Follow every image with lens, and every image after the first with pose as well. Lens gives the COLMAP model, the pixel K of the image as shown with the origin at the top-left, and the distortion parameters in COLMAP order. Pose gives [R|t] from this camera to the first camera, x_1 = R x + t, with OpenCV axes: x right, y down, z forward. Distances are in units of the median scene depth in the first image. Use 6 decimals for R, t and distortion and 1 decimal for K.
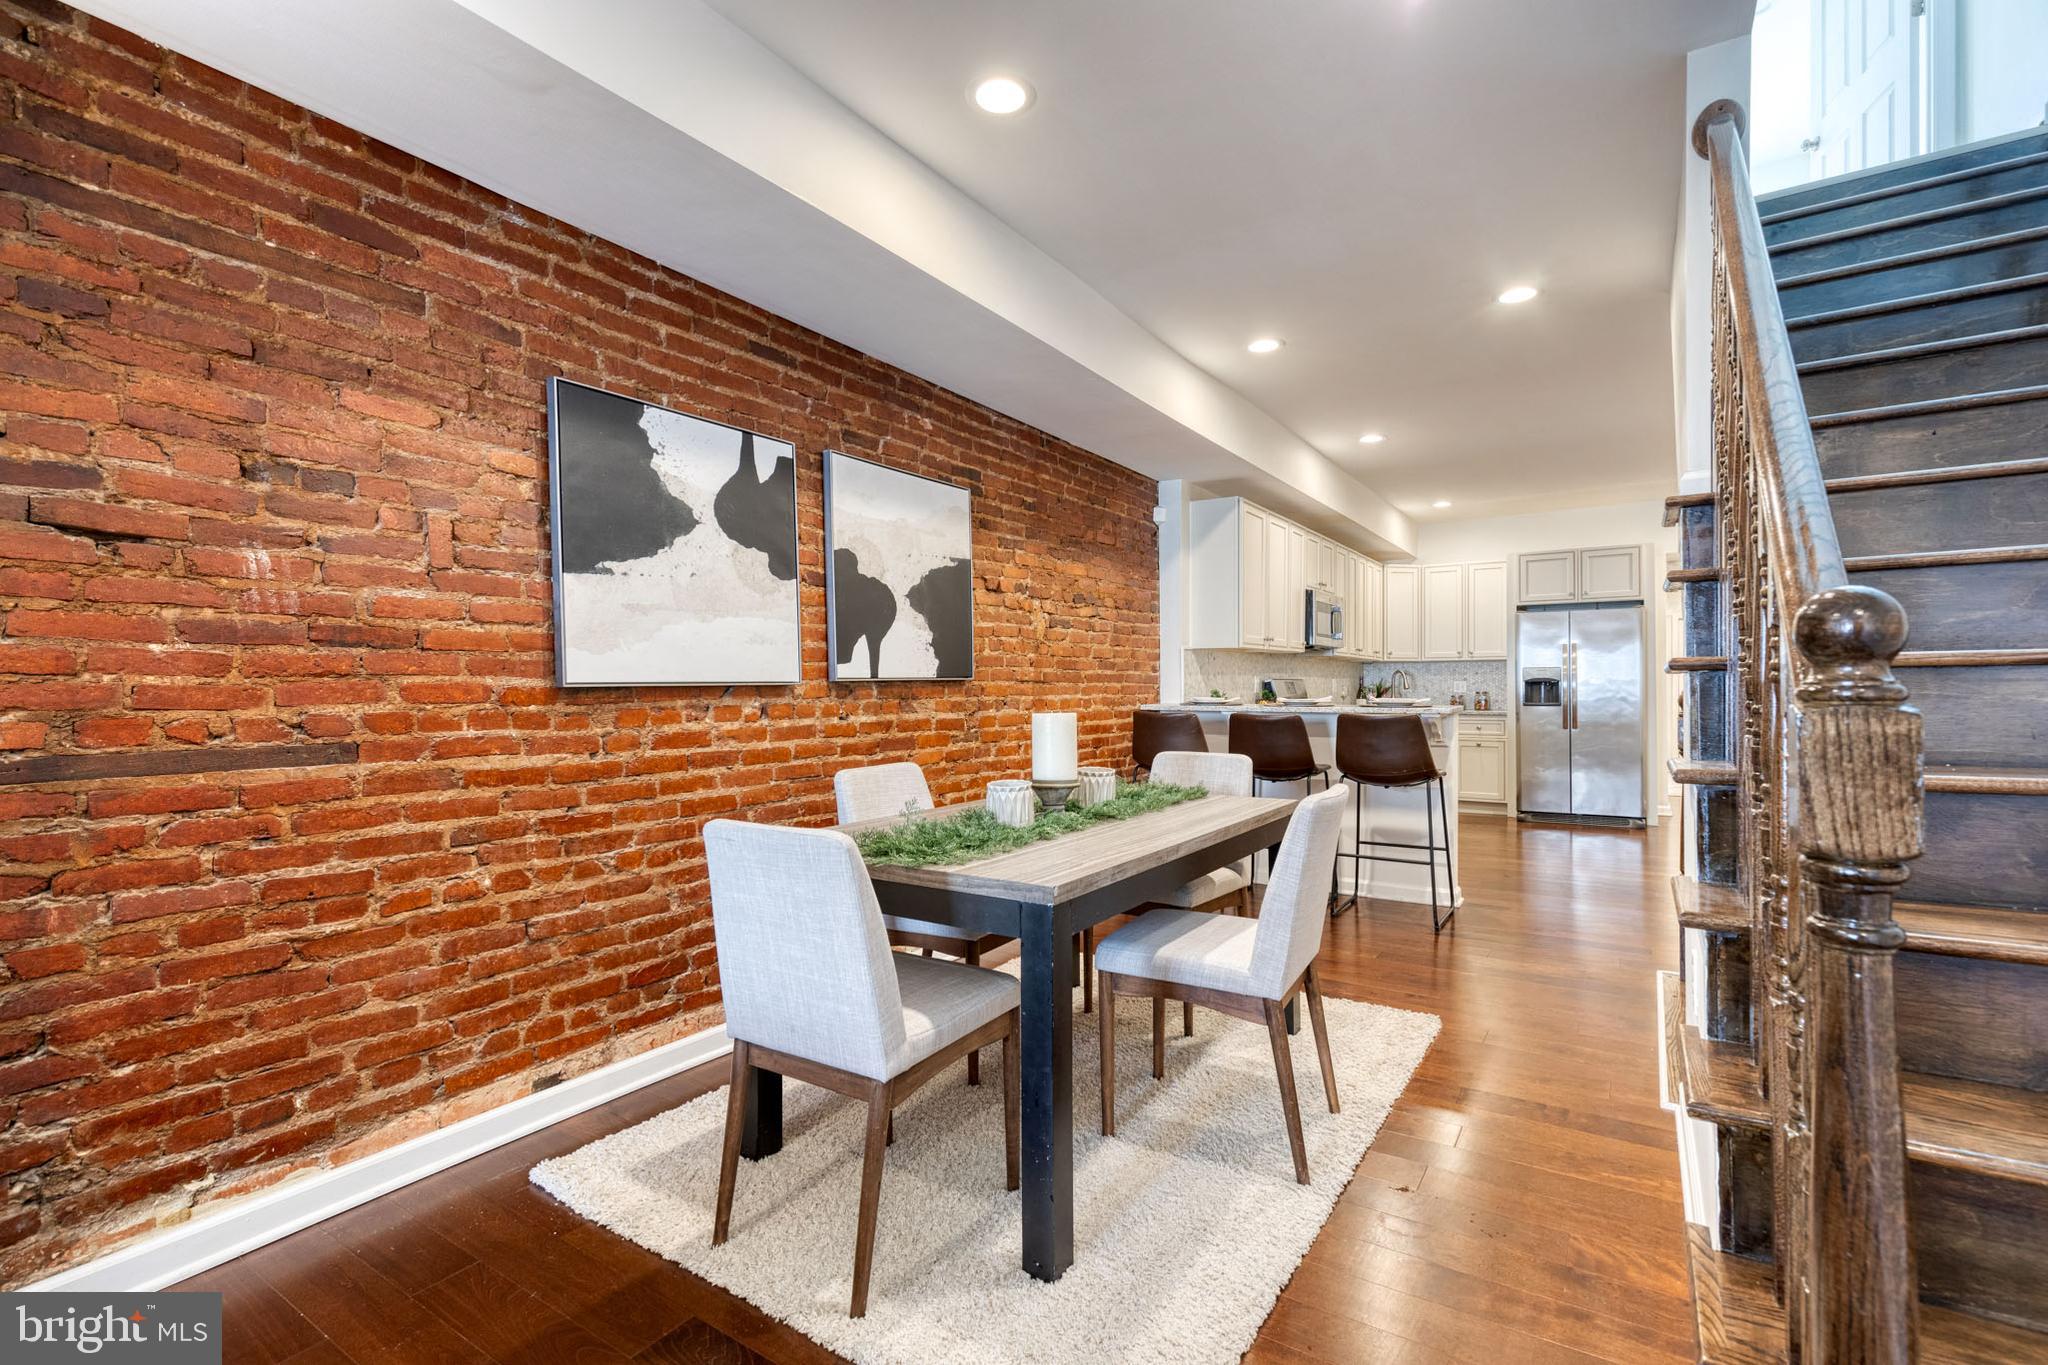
lens RADIAL K [[916.2, 0, 1041.6], [0, 916.2, 684.8], [0, 0, 1]] dist [0.005119, -0.000073]
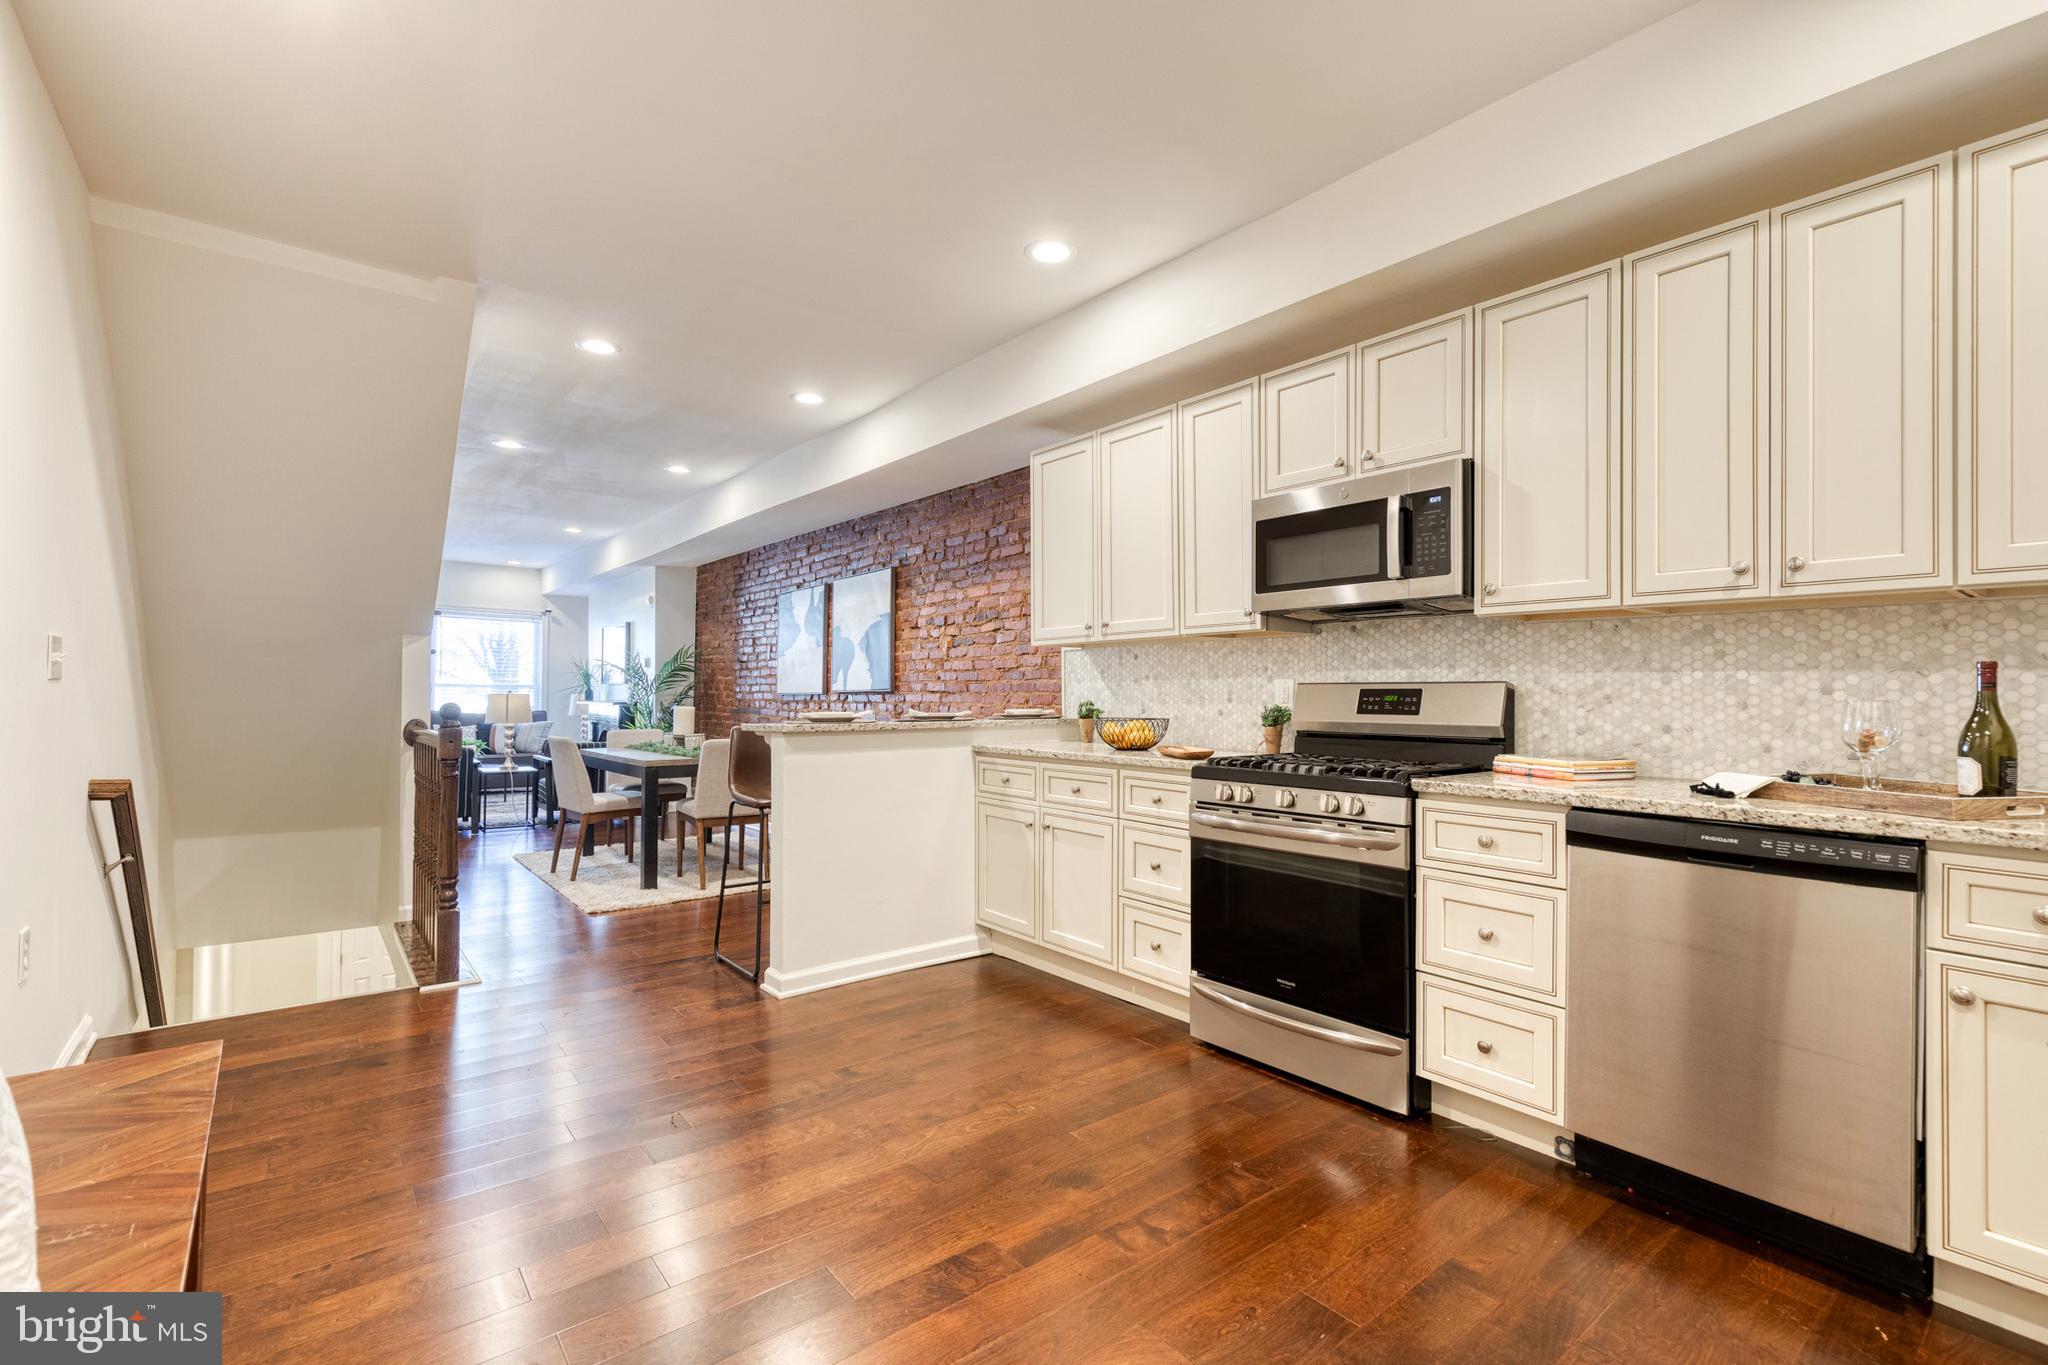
lens RADIAL K [[916.2, 0, 1041.6], [0, 916.2, 684.8], [0, 0, 1]] dist [0.005119, -0.000073]
pose [[-0.307139, -0.008252, -0.951629, 1.568746], [-0.000602, 0.999964, -0.008477, -0.003956], [0.951665, -0.002030, -0.307132, 2.057842]]
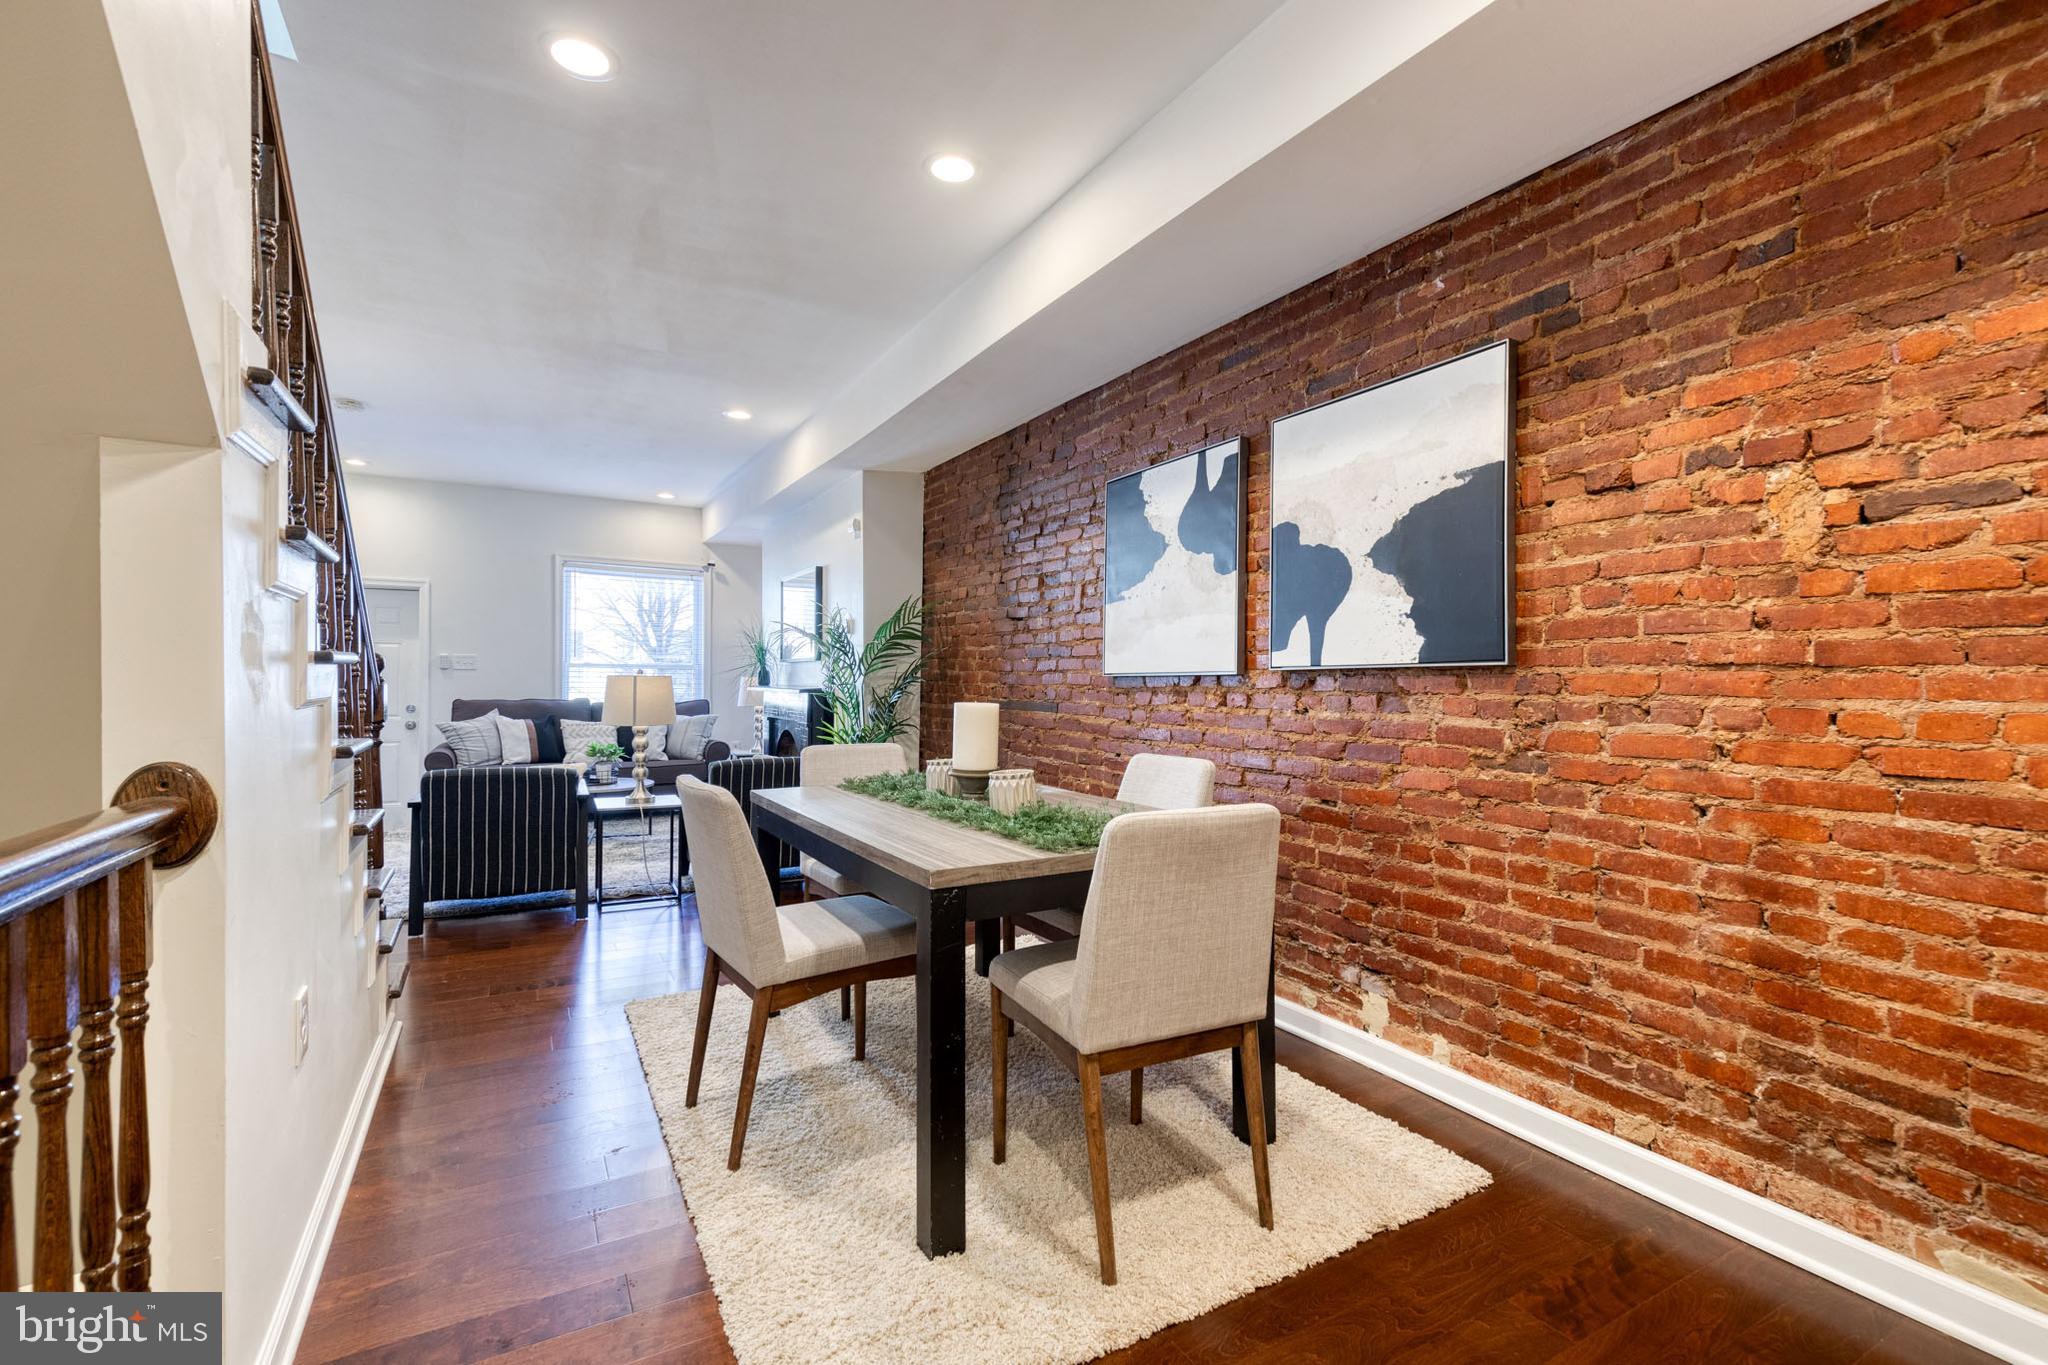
lens RADIAL K [[916.2, 0, 1041.6], [0, 916.2, 684.8], [0, 0, 1]] dist [0.005119, -0.000073]
pose [[-0.456273, 0.008447, -0.889800, 0.697729], [0.000624, 0.999958, 0.009173, 0.001910], [0.889840, 0.003630, -0.456259, 1.204393]]
